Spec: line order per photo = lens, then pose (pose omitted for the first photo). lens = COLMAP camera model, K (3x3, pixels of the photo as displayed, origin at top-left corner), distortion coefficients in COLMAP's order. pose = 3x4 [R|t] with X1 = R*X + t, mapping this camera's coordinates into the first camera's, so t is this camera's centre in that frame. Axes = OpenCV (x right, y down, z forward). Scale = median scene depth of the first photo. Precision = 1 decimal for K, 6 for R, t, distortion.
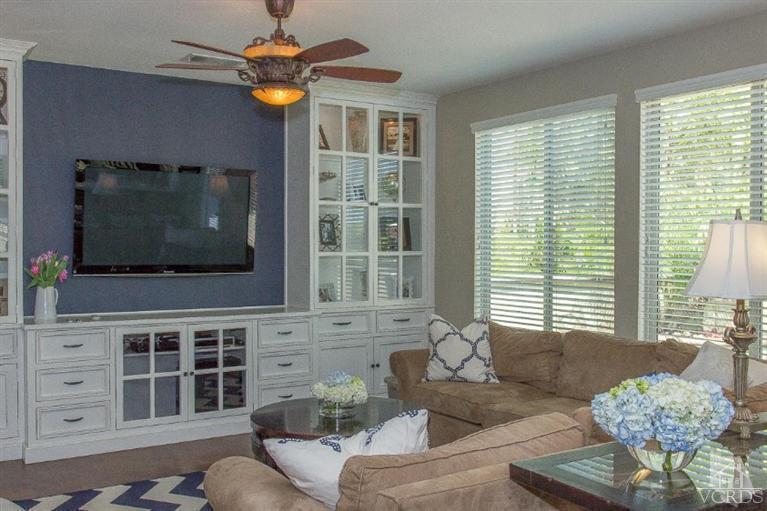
lens RADIAL K [[766.5, 0, 383.8], [0, 766.5, 235.5], [0, 0, 1]] dist [-0.091204, 0.001003]
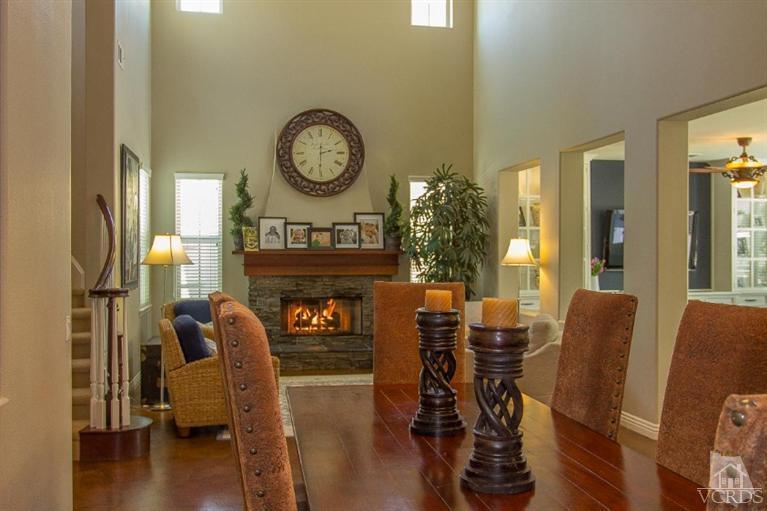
lens RADIAL K [[769.9, 0, 383.5], [0, 769.9, 255.5], [0, 0, 1]] dist [-0.011081, 0.011552]
pose [[0.927696, -0.002029, -0.373330, -0.213341], [0.005939, 0.999939, 0.009324, -0.005809], [0.373288, -0.010867, 0.927652, -1.084611]]
